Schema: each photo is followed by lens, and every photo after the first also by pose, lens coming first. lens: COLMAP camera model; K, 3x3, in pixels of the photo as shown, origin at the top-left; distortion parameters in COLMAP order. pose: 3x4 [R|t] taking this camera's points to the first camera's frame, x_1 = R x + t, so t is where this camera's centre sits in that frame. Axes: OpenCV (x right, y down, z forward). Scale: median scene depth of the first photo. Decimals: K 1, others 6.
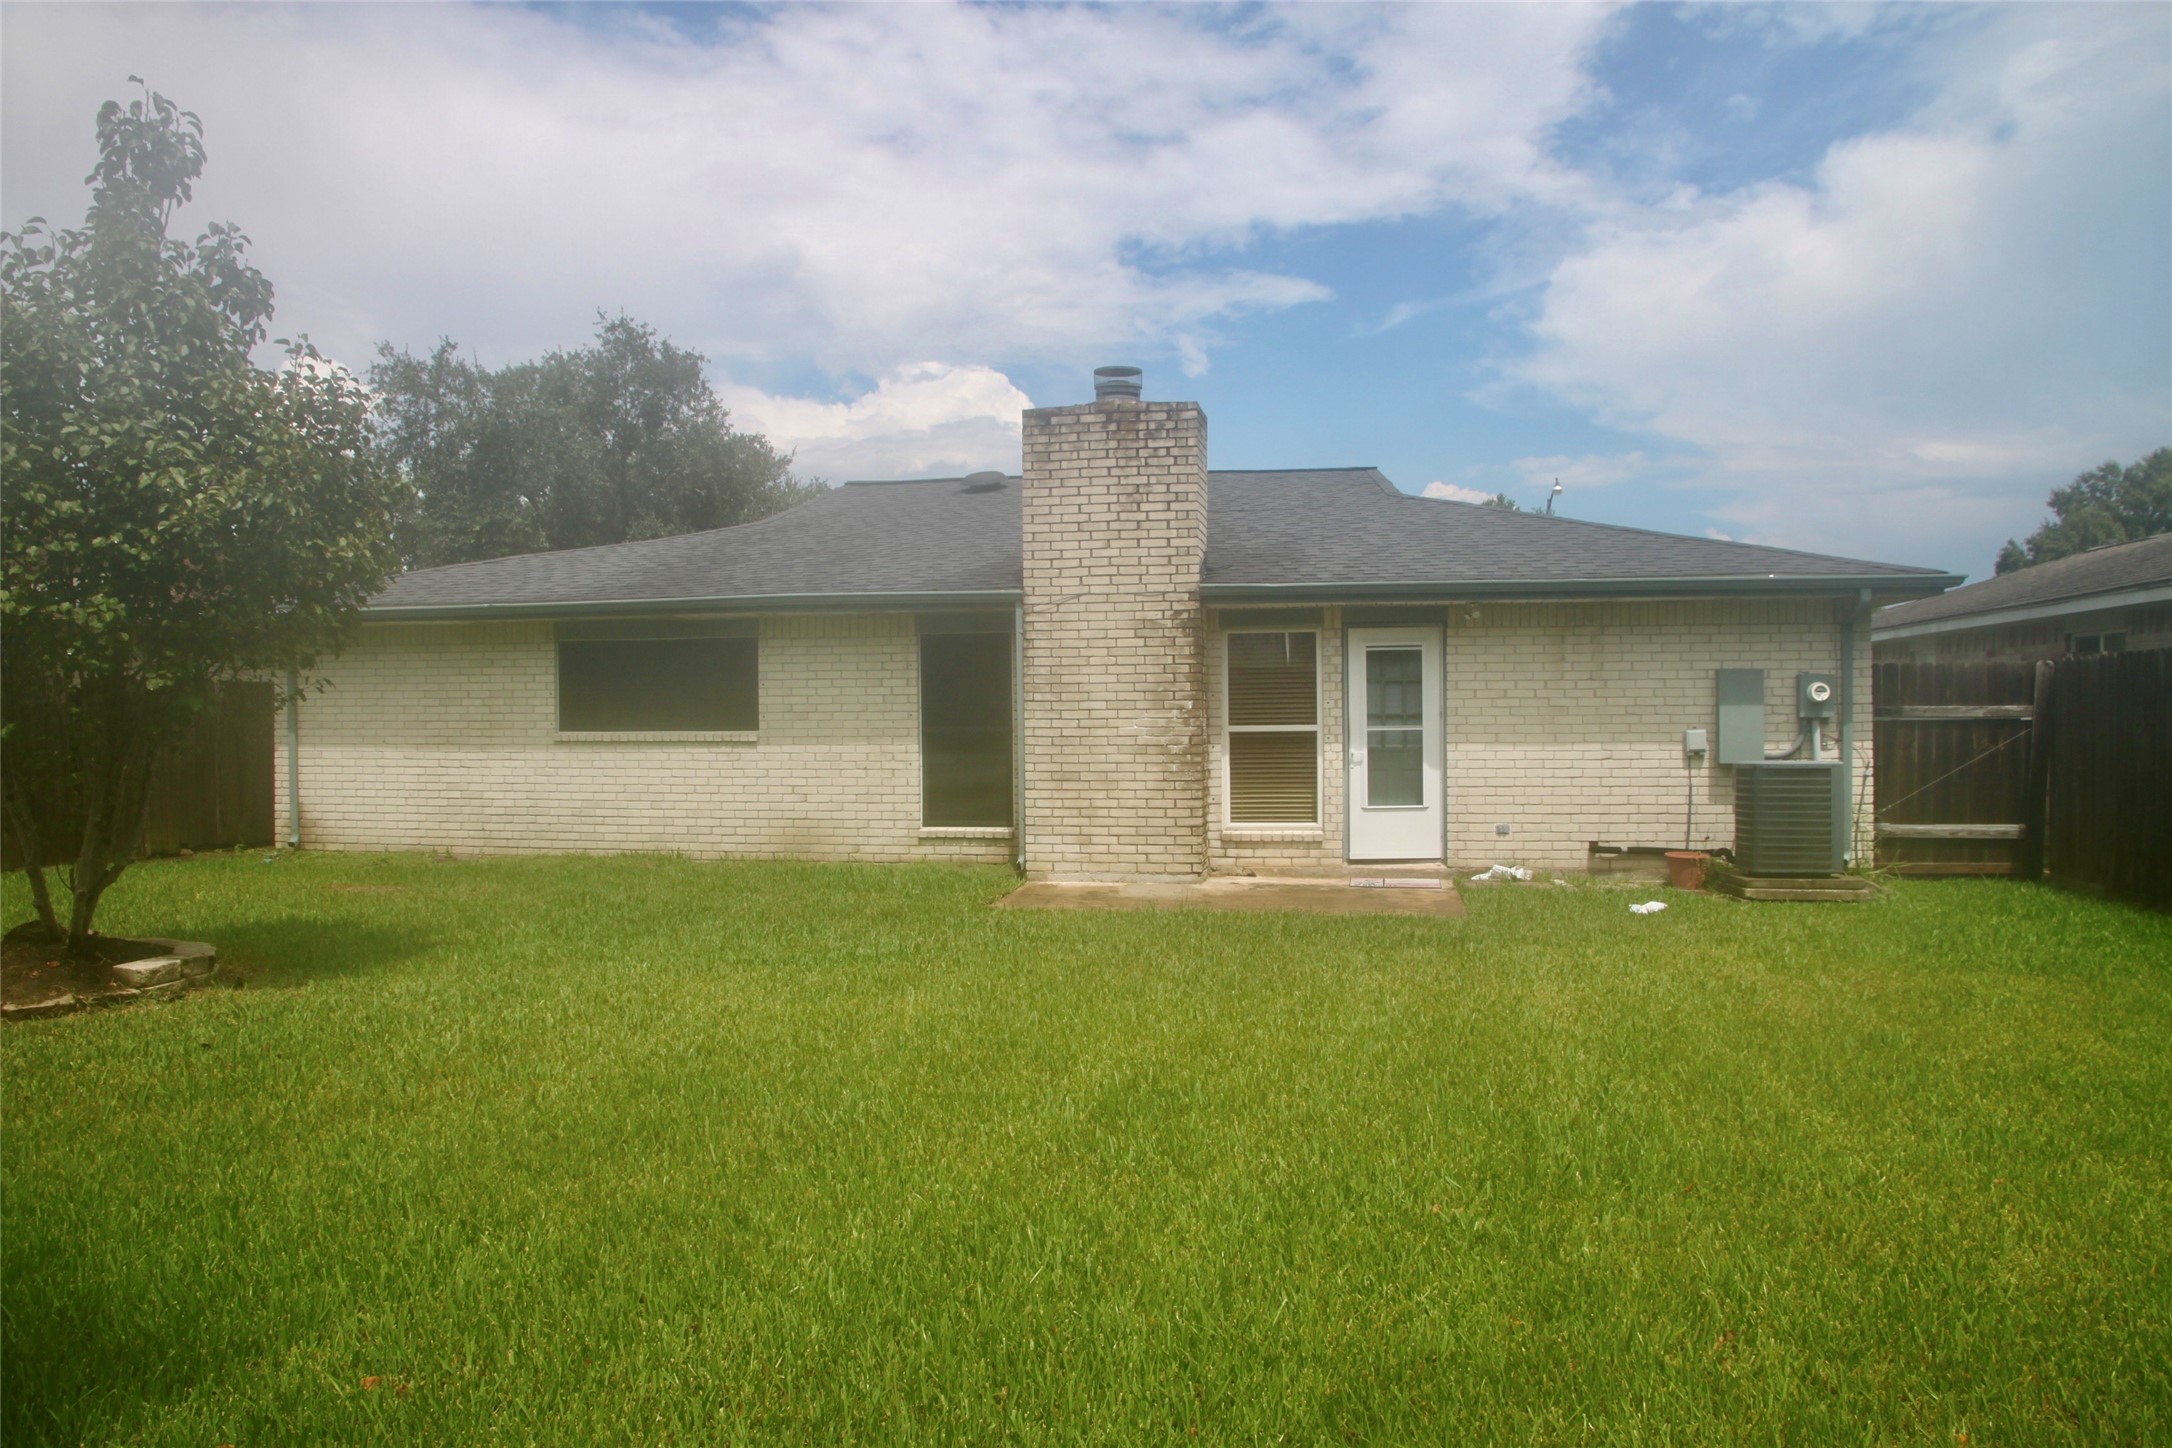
lens RADIAL K [[1491.8, 0, 1086.0], [0, 1491.8, 724.0], [0, 0, 1]] dist [-0.120899, 0.084135]
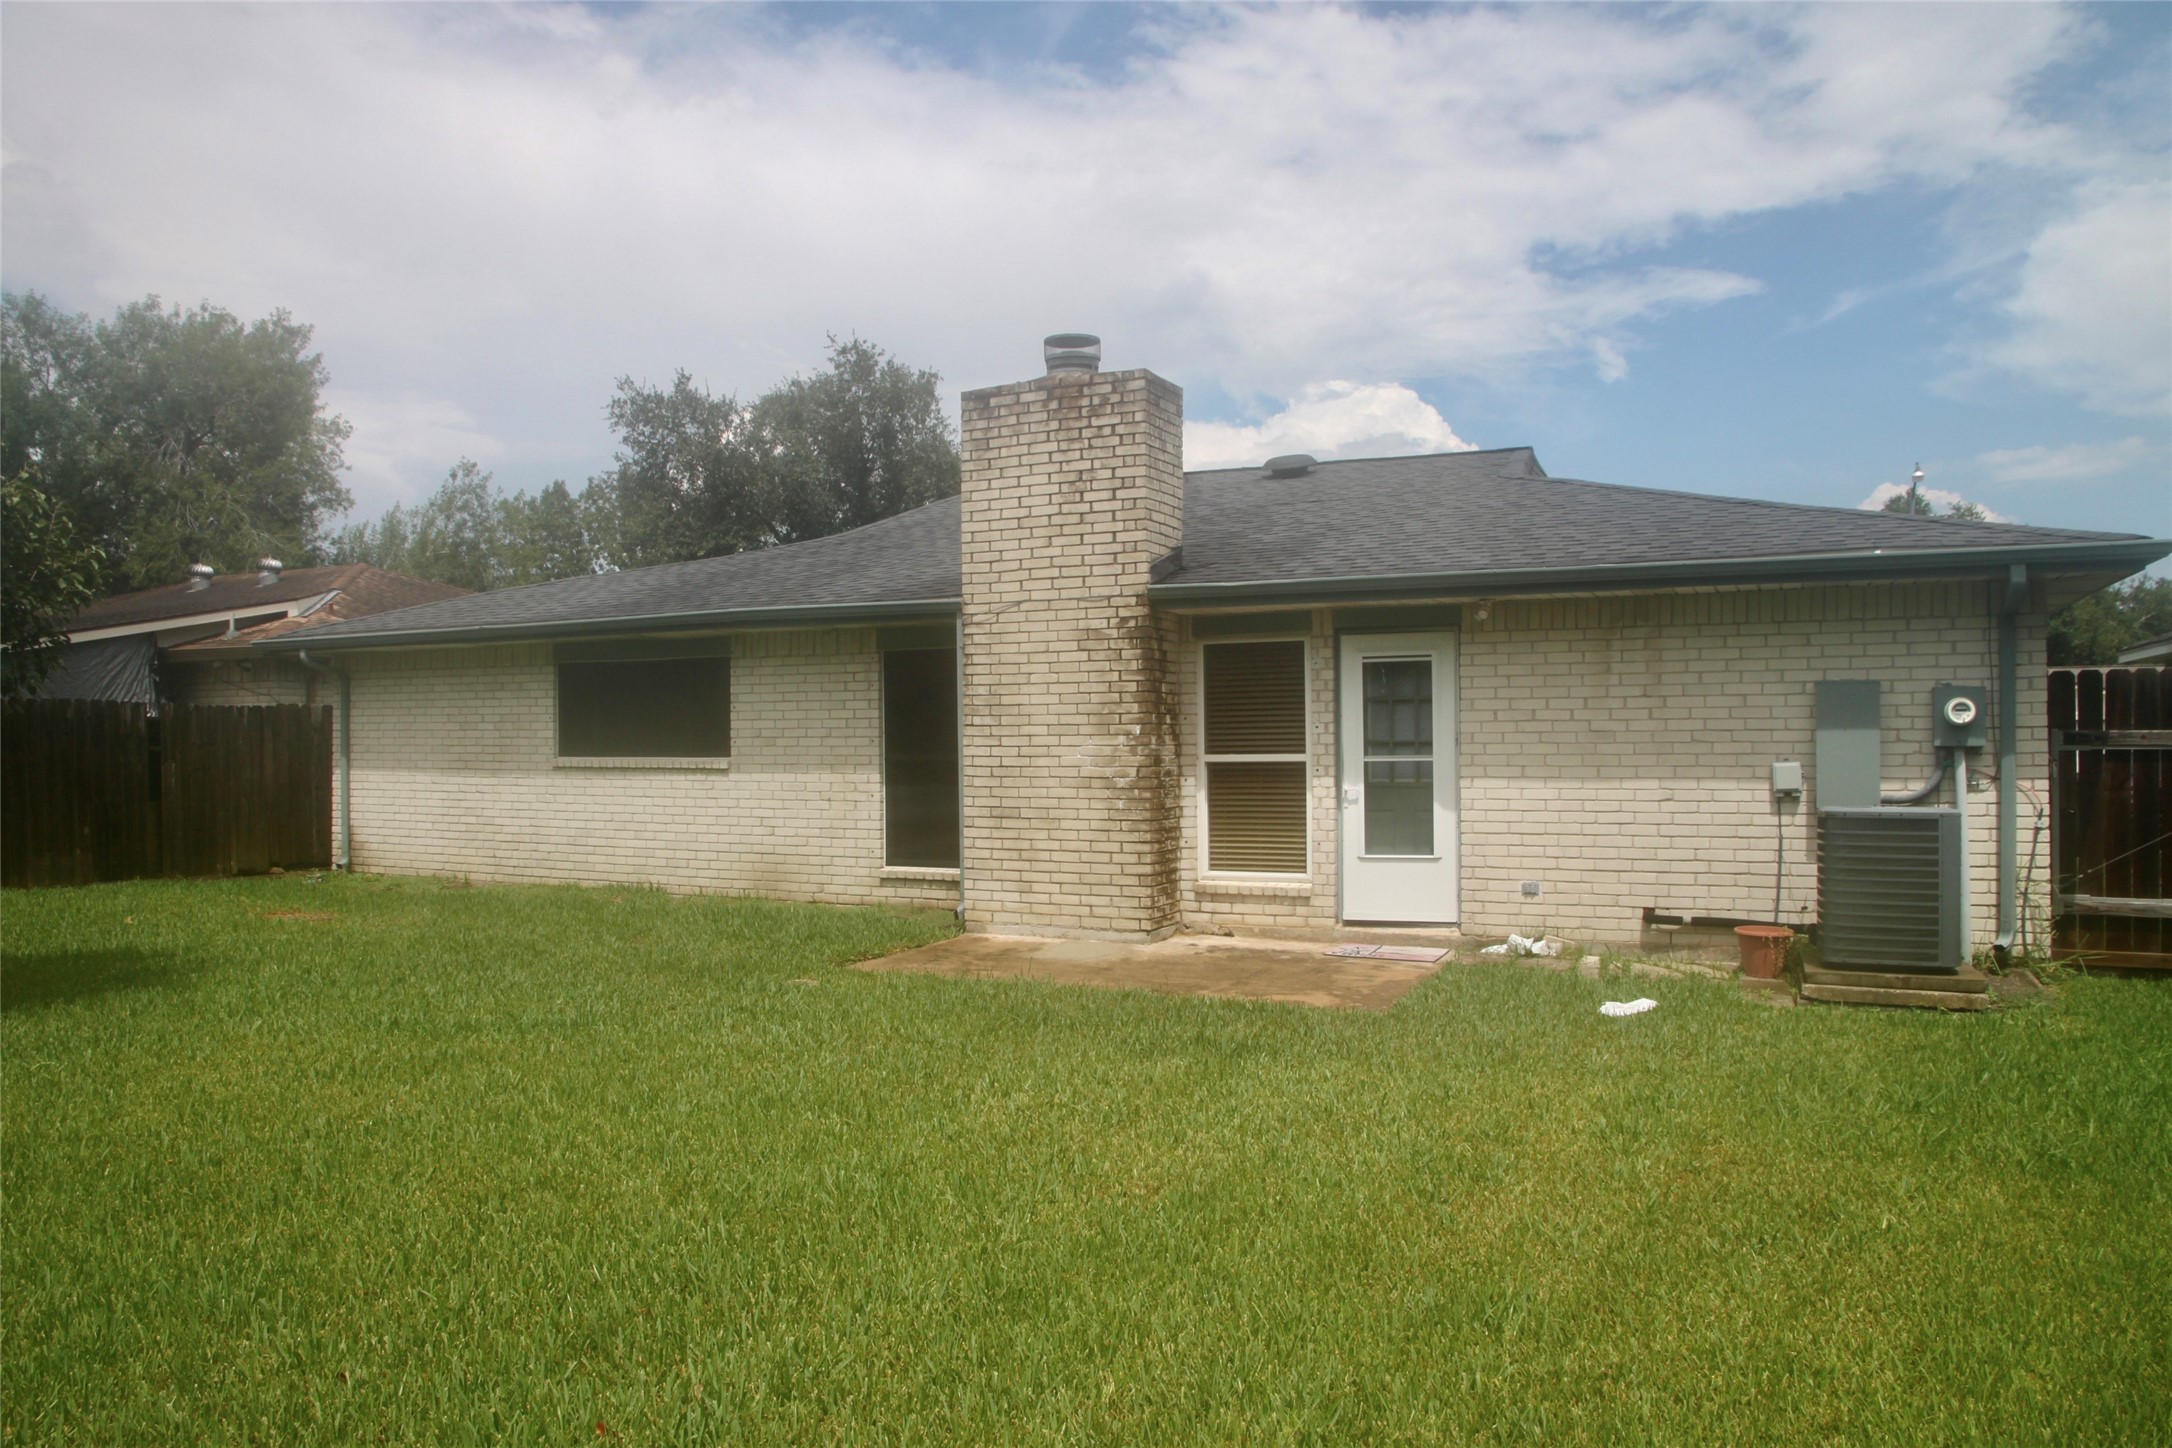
lens RADIAL K [[1491.8, 0, 1086.0], [0, 1491.8, 724.0], [0, 0, 1]] dist [-0.120899, 0.084135]
pose [[0.962000, -0.001492, -0.273044, 0.266782], [-0.002336, 0.999903, -0.013695, -0.004498], [0.273038, 0.013812, 0.961904, 0.183302]]
